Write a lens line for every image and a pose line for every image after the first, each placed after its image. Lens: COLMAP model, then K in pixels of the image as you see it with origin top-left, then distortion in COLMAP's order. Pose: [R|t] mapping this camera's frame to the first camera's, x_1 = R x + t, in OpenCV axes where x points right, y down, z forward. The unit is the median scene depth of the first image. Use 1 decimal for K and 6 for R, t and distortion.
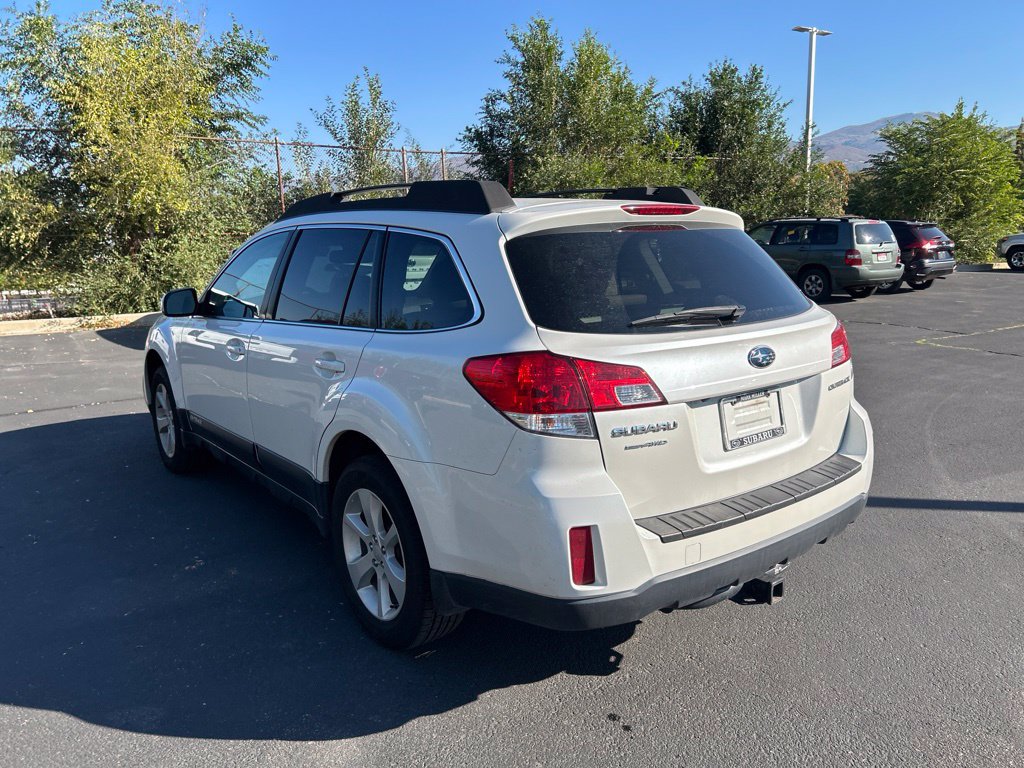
lens RADIAL K [[781.4, 0, 511.7], [0, 781.4, 389.1], [0, 0, 1]] dist [0.000614, -0.011145]
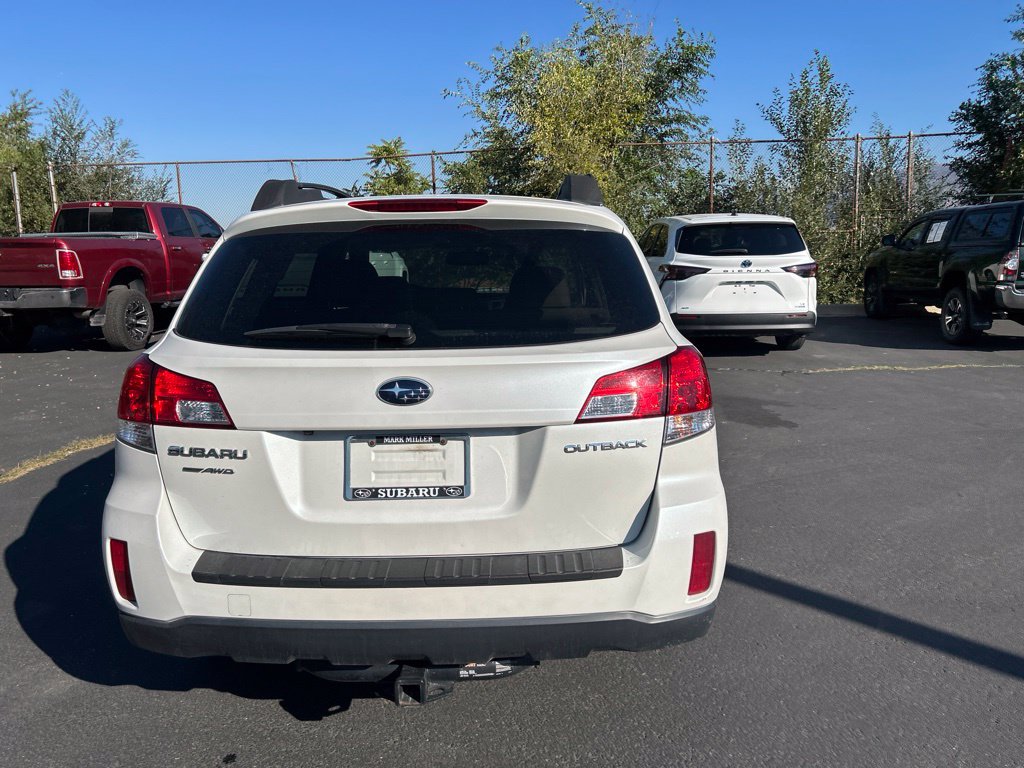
lens RADIAL K [[763.1, 0, 512.2], [0, 763.1, 392.1], [0, 0, 1]] dist [0.048640, -0.061122]
pose [[0.774152, 0.117889, -0.621925, 0.837455], [-0.112819, 0.992470, 0.047695, -0.084522], [0.622865, 0.033241, 0.781623, 0.448504]]
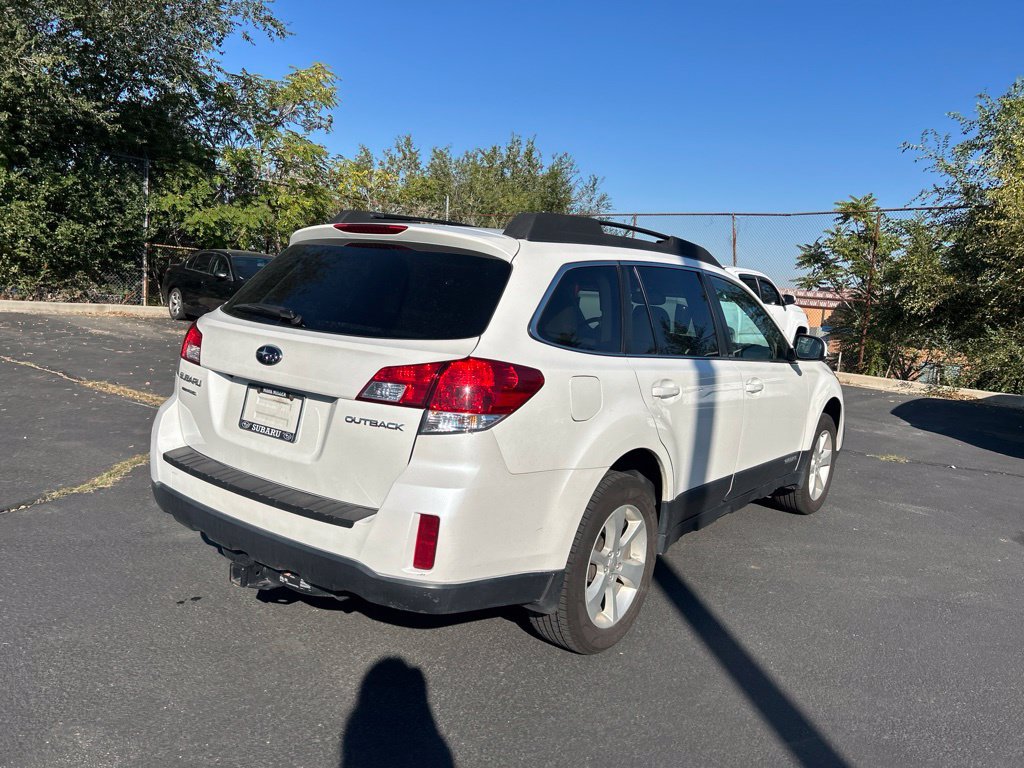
lens RADIAL K [[781.4, 0, 511.7], [0, 781.4, 389.1], [0, 0, 1]] dist [0.000614, -0.011145]
pose [[0.236698, 0.156745, -0.958856, 1.371967], [-0.260004, 0.961125, 0.092932, -0.174425], [0.936147, 0.227309, 0.268251, 0.986256]]
